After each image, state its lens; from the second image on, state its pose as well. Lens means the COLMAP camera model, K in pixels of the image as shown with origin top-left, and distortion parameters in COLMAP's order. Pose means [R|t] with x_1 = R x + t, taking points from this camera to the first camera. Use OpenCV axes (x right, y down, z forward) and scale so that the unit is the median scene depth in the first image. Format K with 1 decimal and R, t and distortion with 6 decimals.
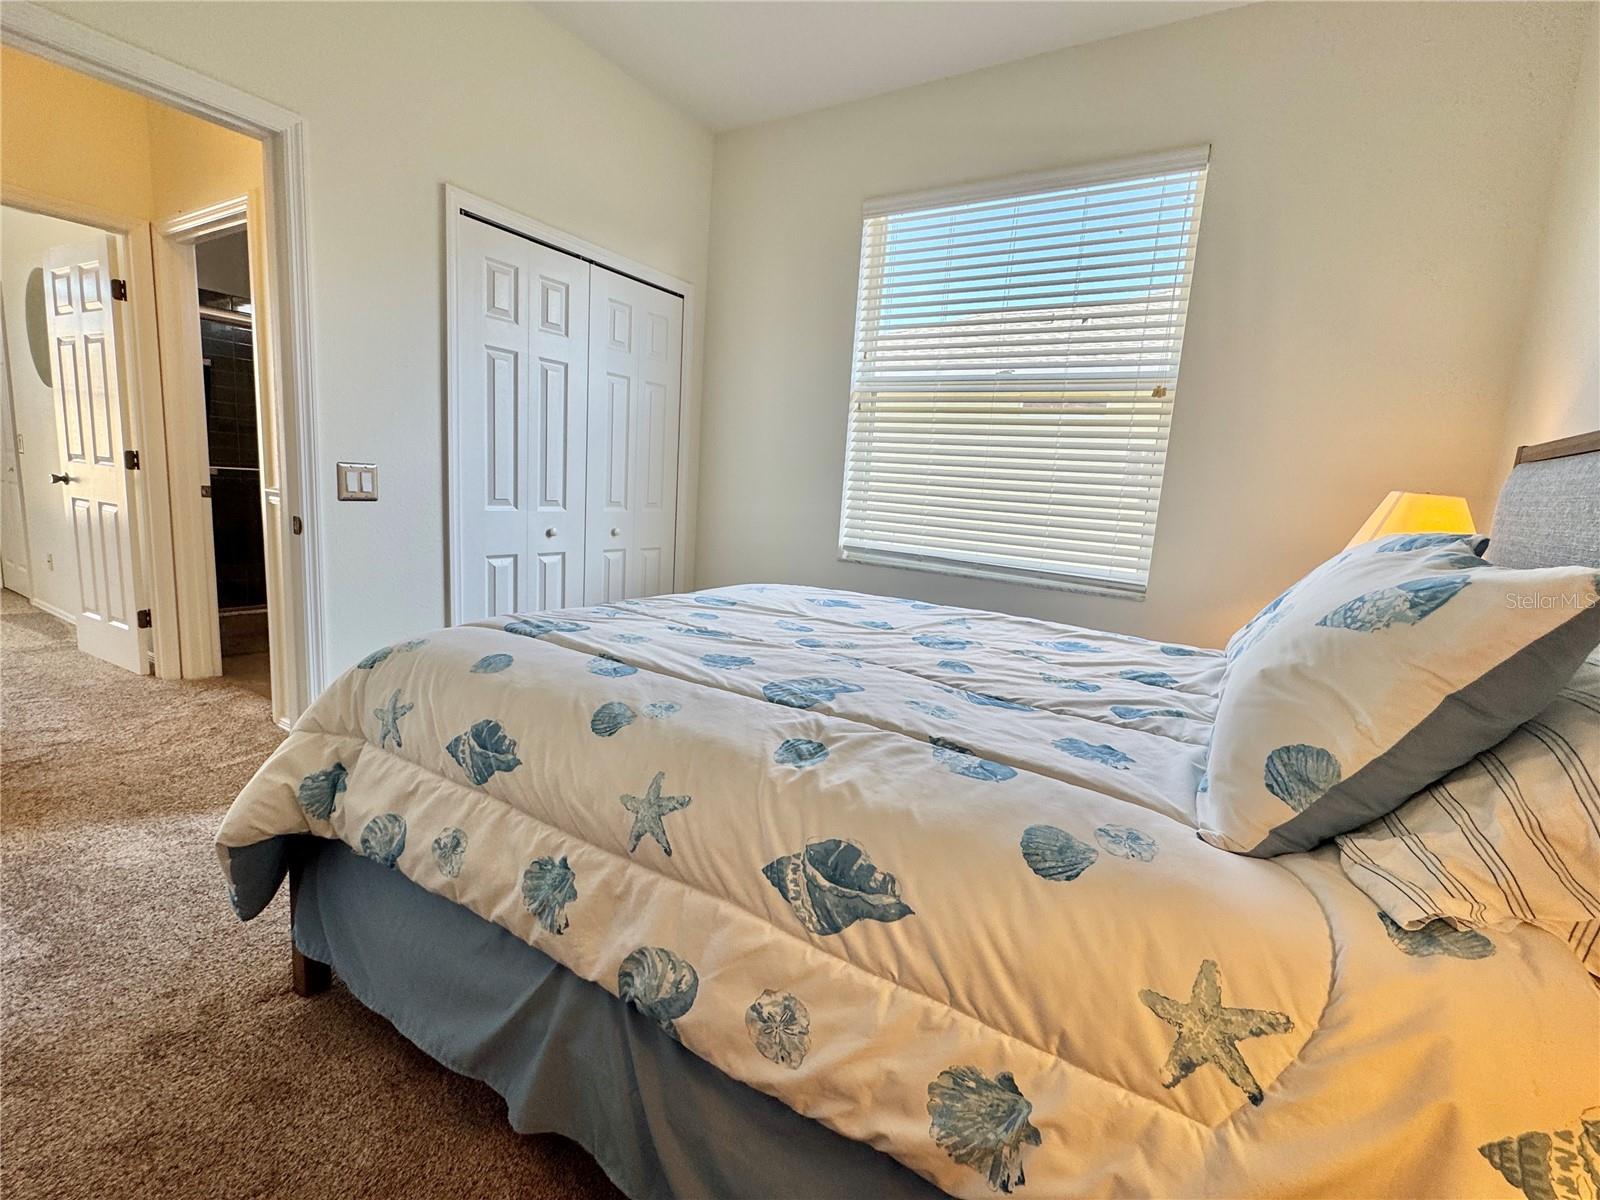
lens RADIAL K [[719.3, 0, 800.0], [0, 719.3, 600.0], [0, 0, 1]] dist [-0.002948, 0.000072]
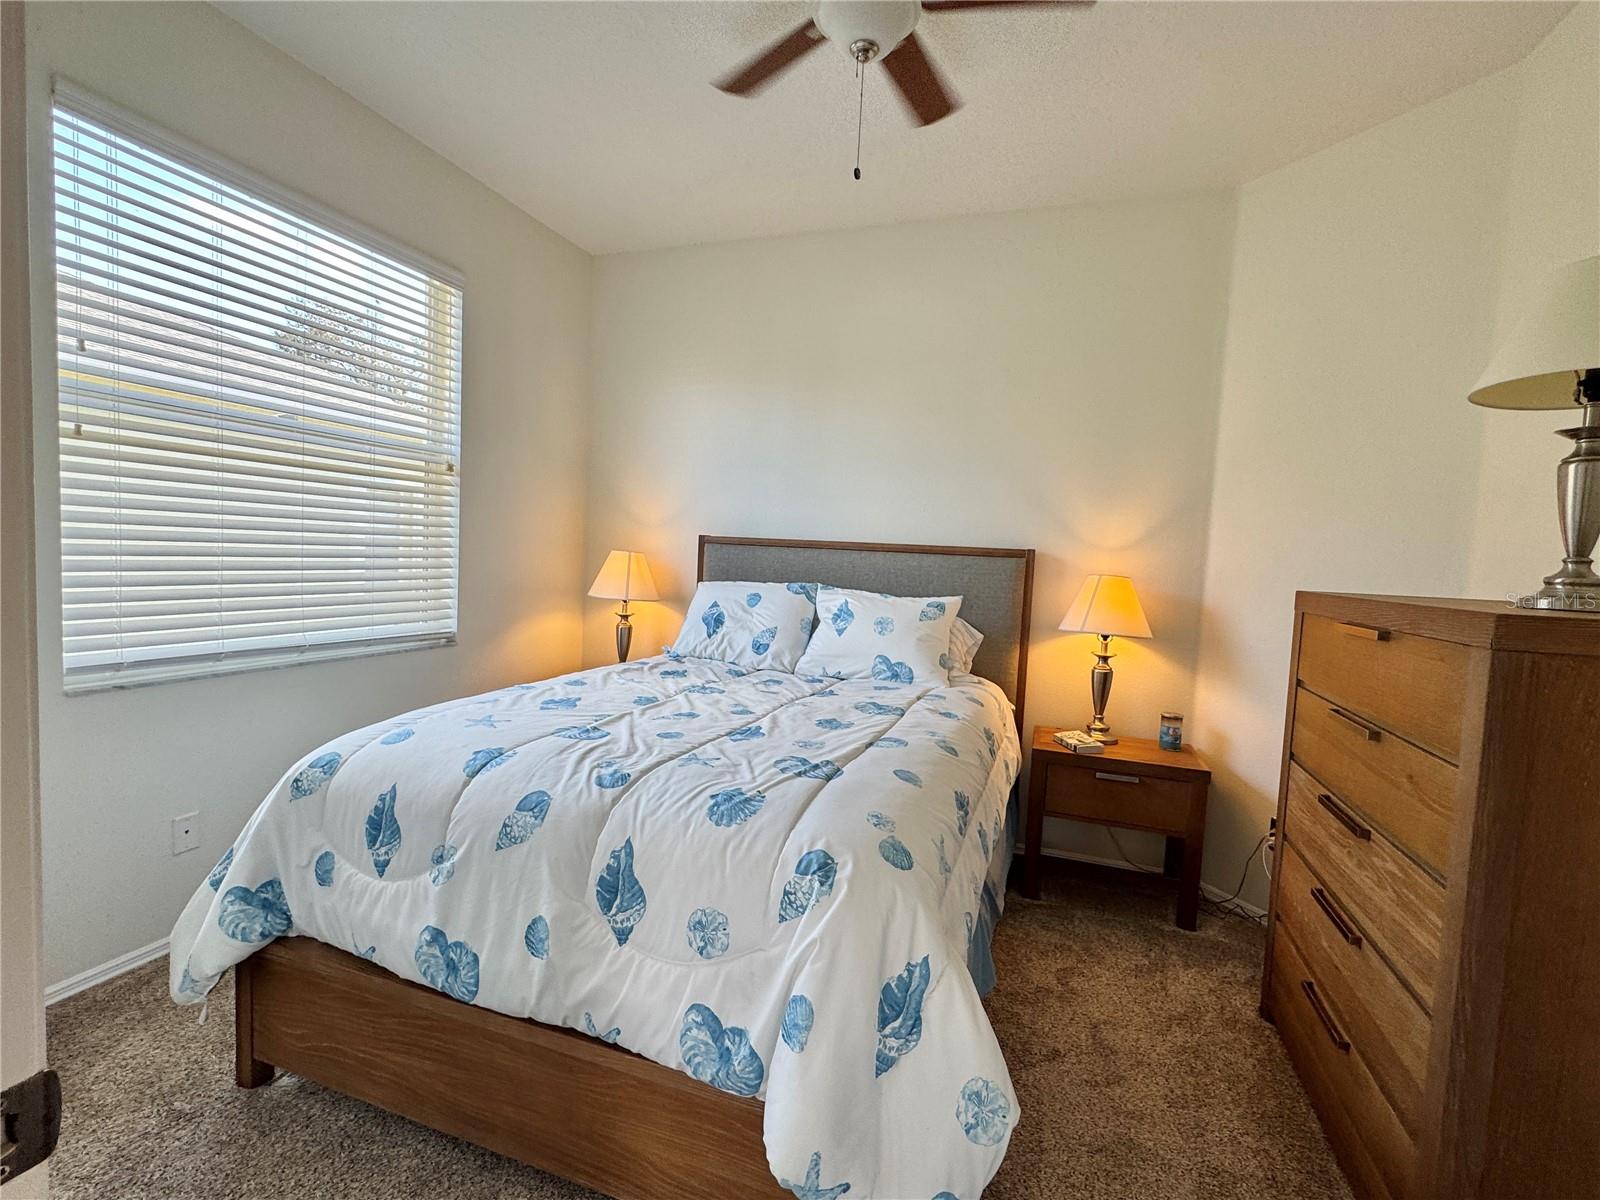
lens RADIAL K [[719.3, 0, 800.0], [0, 719.3, 600.0], [0, 0, 1]] dist [-0.002948, 0.000072]
pose [[-0.215828, -0.145423, 0.965542, -0.758320], [0.091293, 0.981510, 0.168234, -0.215546], [-0.972154, 0.124457, -0.198562, 0.685158]]
